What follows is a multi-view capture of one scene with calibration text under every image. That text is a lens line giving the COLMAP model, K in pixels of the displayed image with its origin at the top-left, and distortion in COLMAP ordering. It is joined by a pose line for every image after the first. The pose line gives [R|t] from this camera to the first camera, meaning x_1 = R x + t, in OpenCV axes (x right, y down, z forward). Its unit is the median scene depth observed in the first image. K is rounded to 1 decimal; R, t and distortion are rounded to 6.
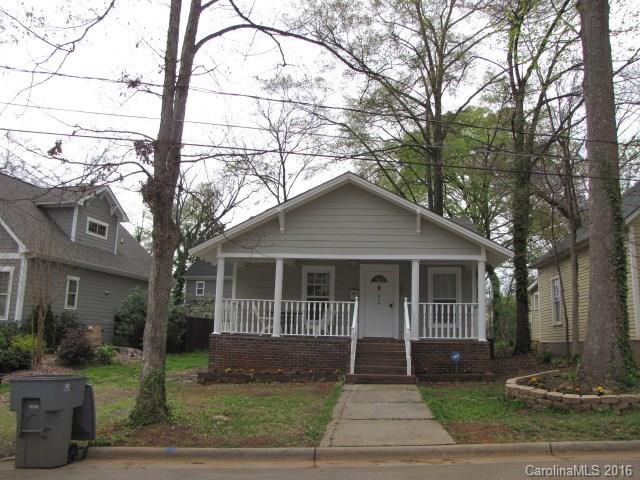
lens RADIAL K [[526.3, 0, 320.0], [0, 526.3, 240.0], [0, 0, 1]] dist [-0.008423, -0.002675]
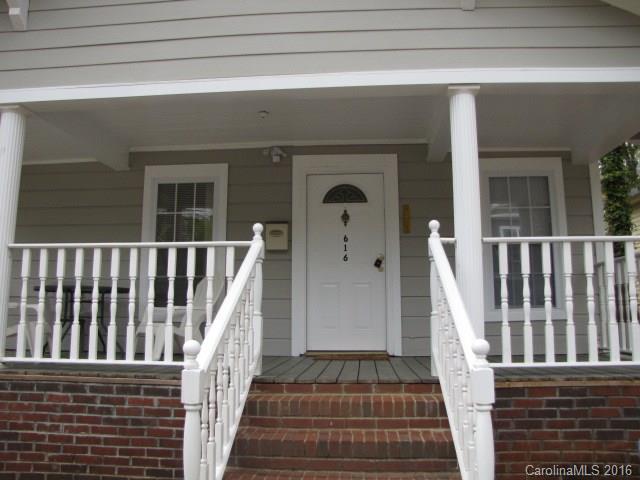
lens RADIAL K [[526.3, 0, 320.0], [0, 526.3, 240.0], [0, 0, 1]] dist [-0.008423, -0.002675]
pose [[0.999015, -0.019131, 0.040040, 0.081456], [0.018018, 0.999447, 0.027965, 0.098967], [-0.040552, -0.027216, 0.998807, 0.644934]]
